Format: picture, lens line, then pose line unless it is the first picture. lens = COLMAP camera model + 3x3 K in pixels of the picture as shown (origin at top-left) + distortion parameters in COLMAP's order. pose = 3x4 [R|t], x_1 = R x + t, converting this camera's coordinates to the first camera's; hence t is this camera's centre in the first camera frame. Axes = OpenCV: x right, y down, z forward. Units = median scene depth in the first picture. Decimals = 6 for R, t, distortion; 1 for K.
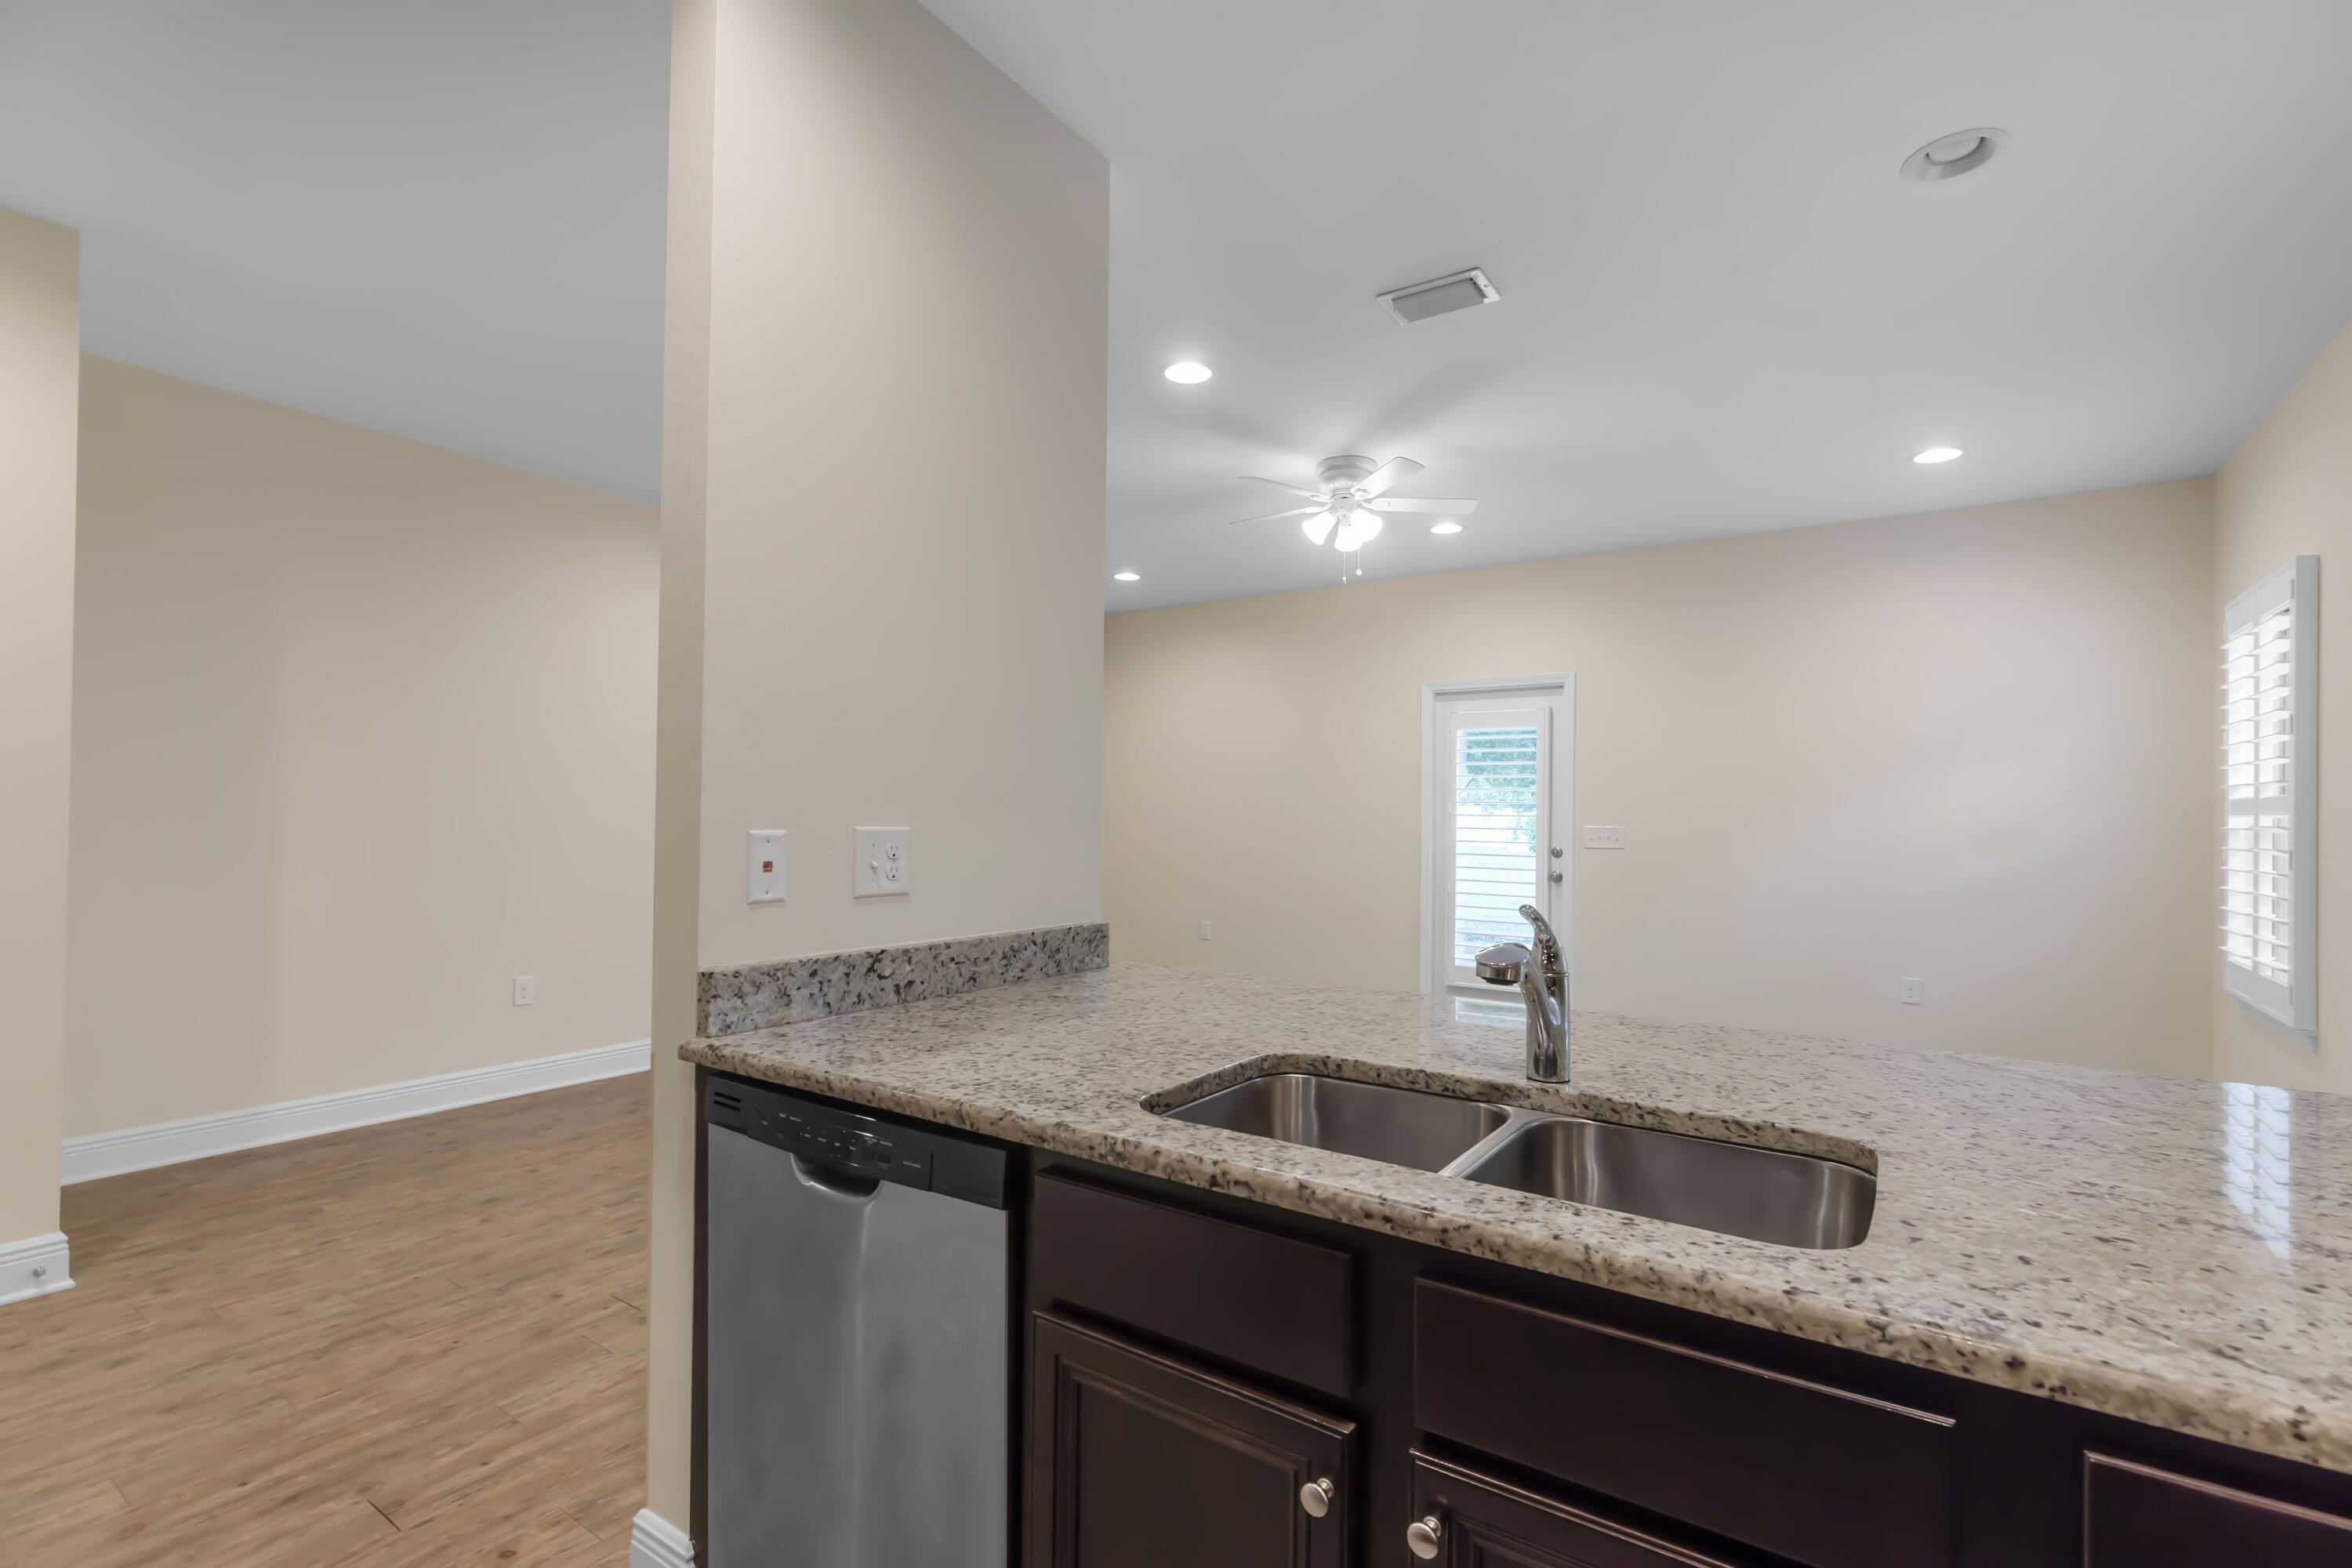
lens RADIAL K [[1060.6, 0, 1187.4], [0, 1060.6, 806.2], [0, 0, 1]] dist [0.005205, -0.000491]
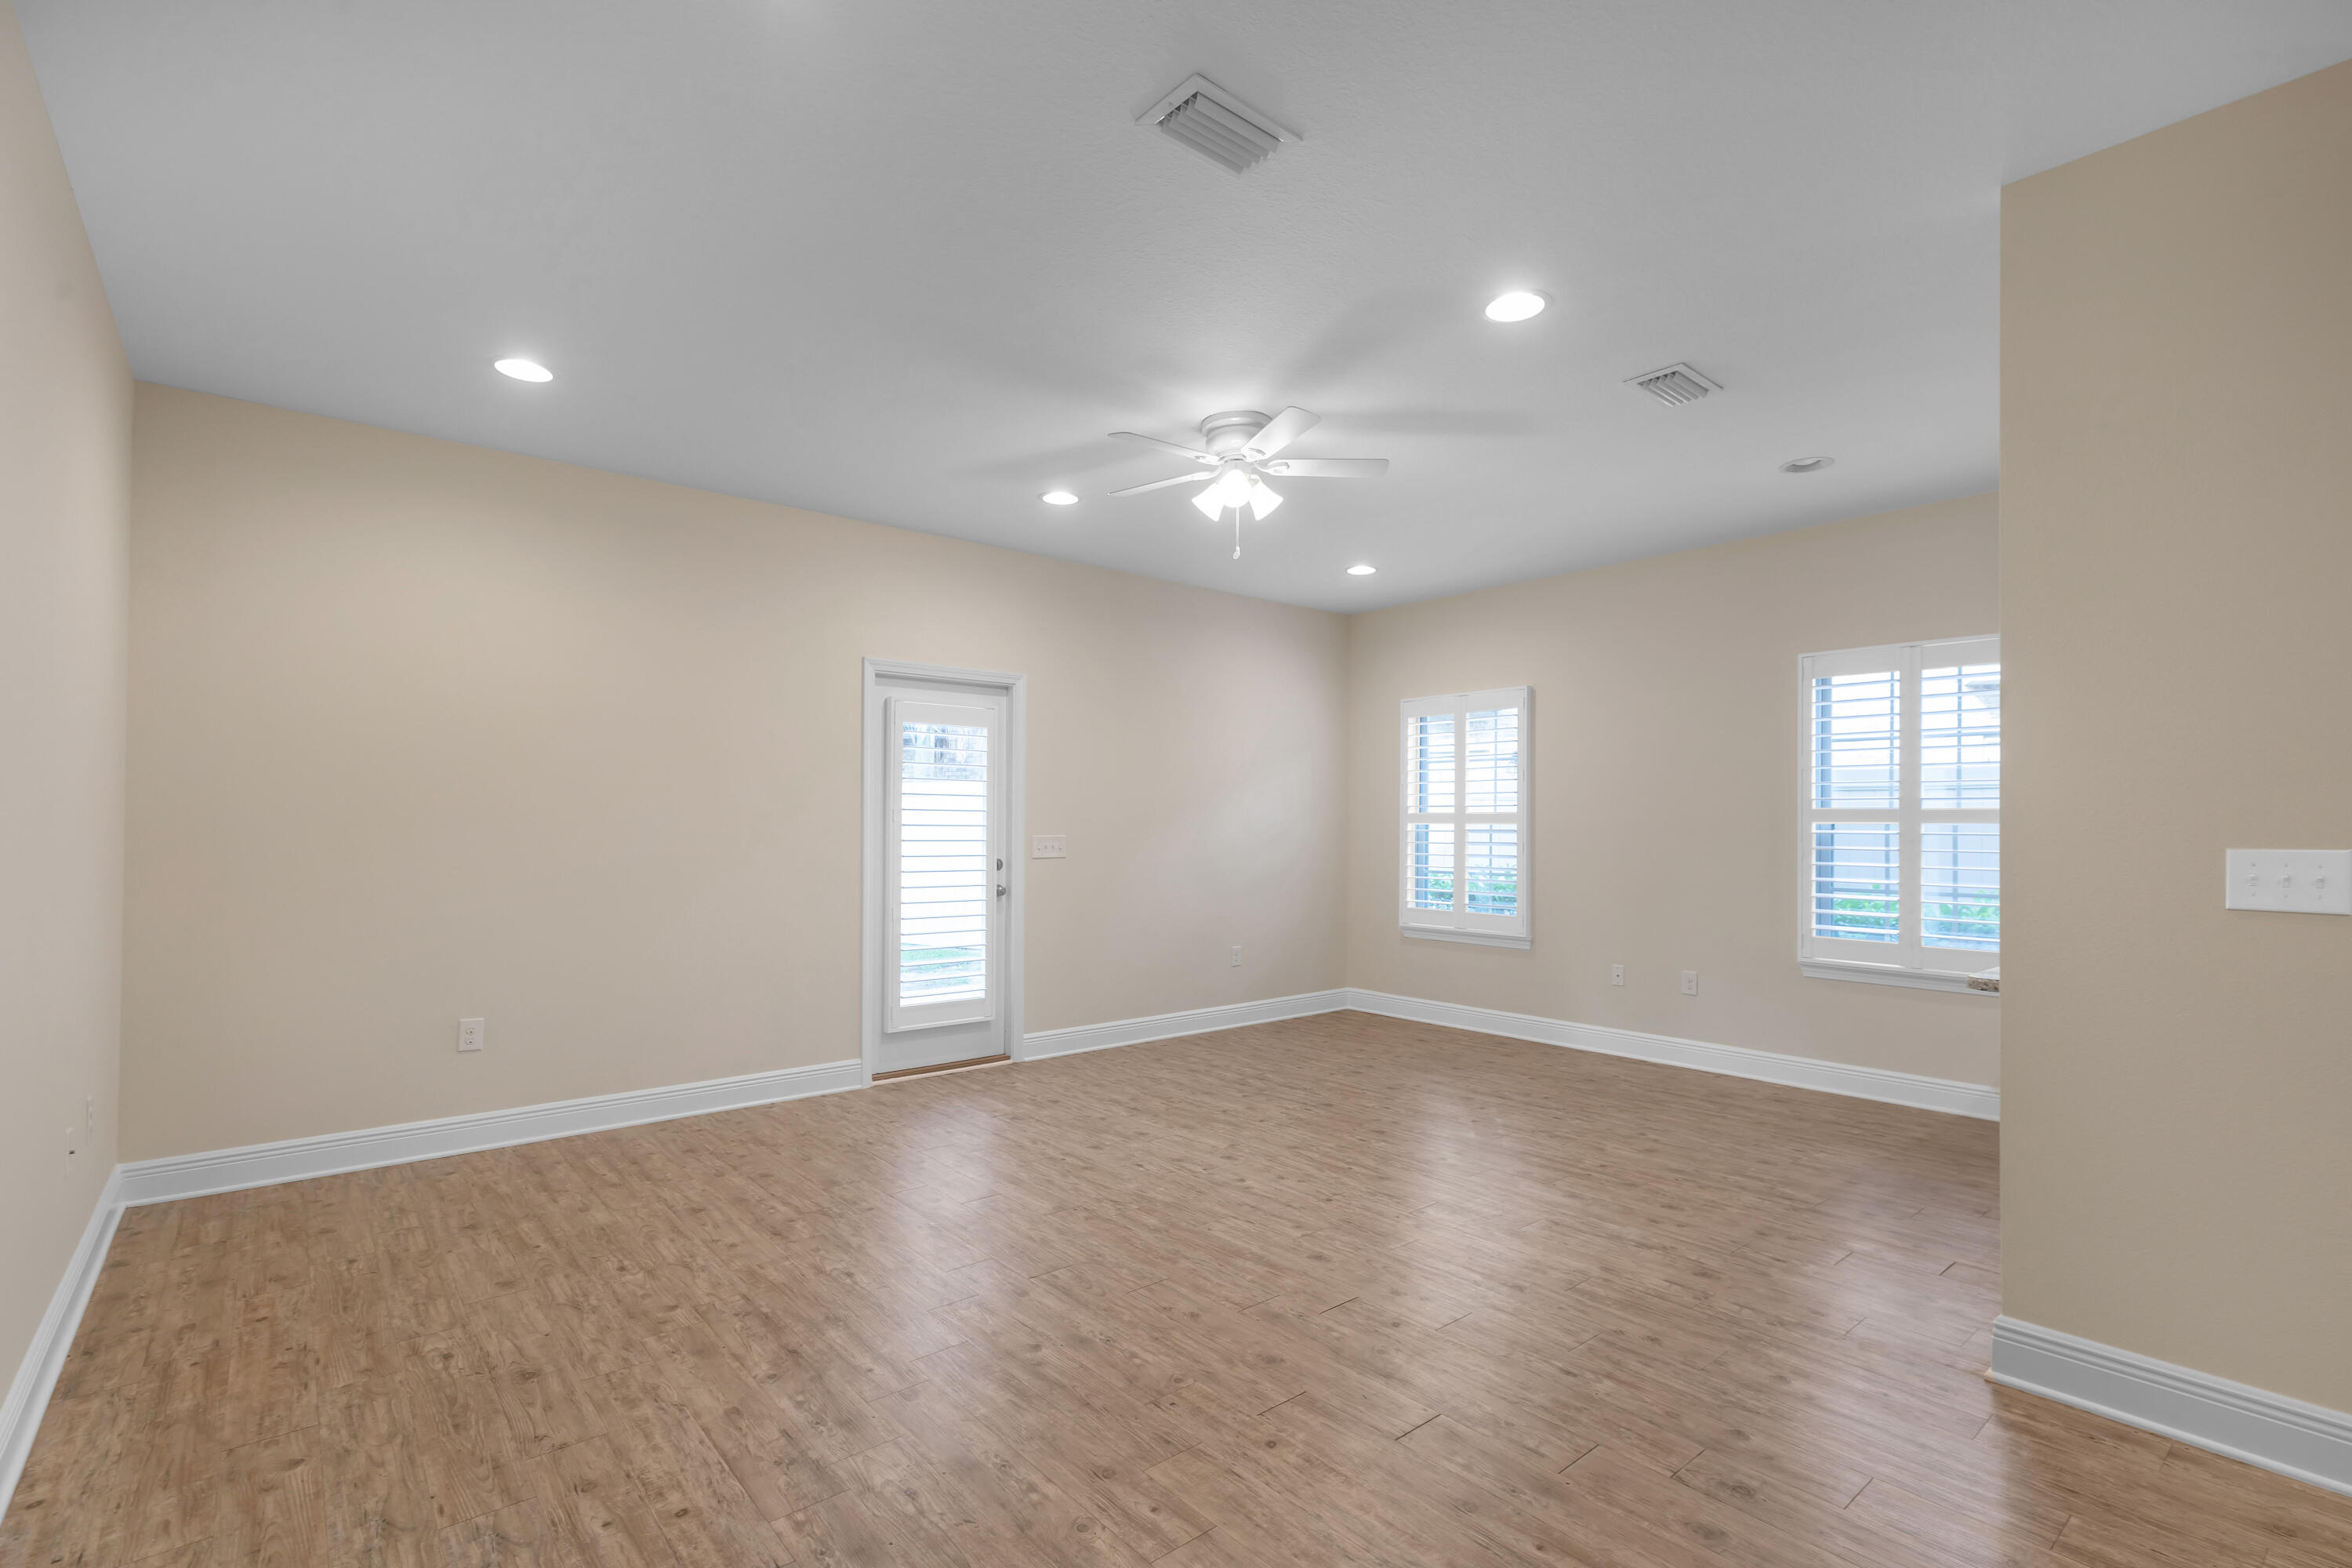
lens RADIAL K [[1072.5, 0, 1185.6], [0, 1072.5, 813.2], [0, 0, 1]] dist [0.005528, -0.000351]
pose [[0.266400, 0.003899, 0.963855, -1.165408], [-0.008909, 0.999959, -0.001583, -0.002400], [-0.963821, -0.008165, 0.266424, 1.334376]]
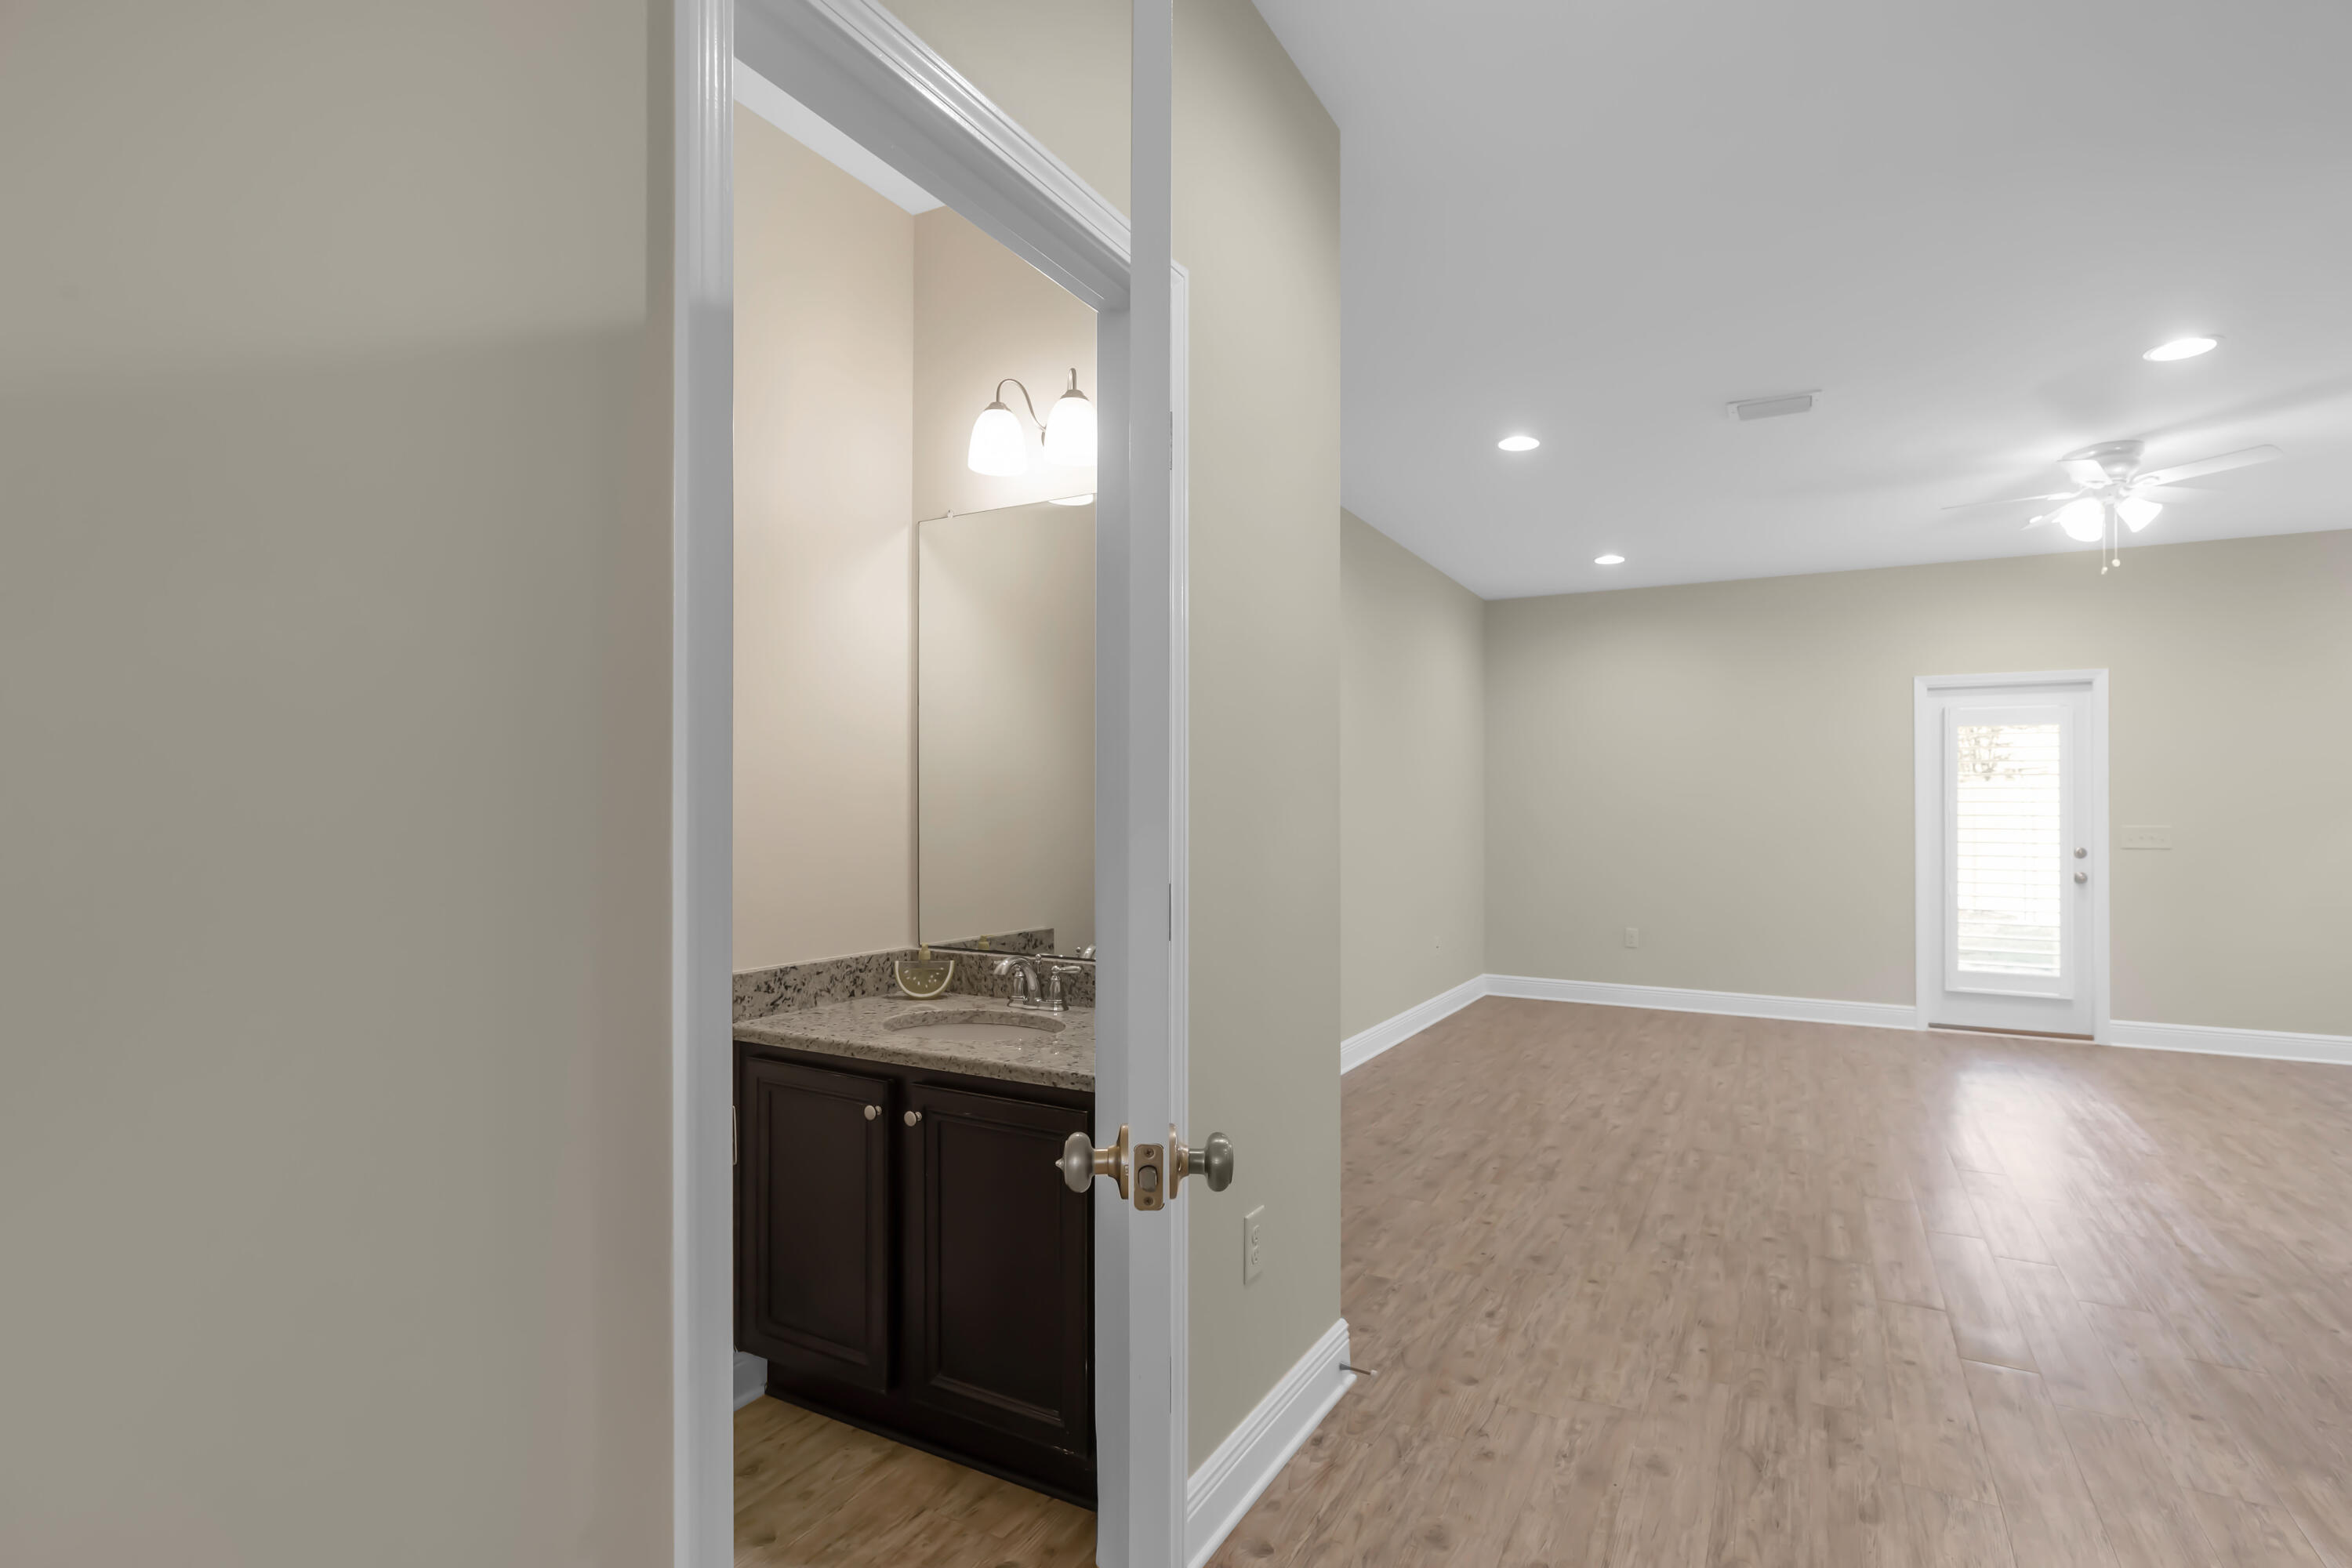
lens RADIAL K [[1139.6, 0, 1203.3], [0, 1139.6, 801.4], [0, 0, 1]] dist [-0.001679, 0.000127]
pose [[0.993698, -0.000040, 0.112088, -1.285271], [-0.000045, 1.000000, 0.000756, -0.009144], [-0.112088, -0.000756, 0.993698, 0.120514]]
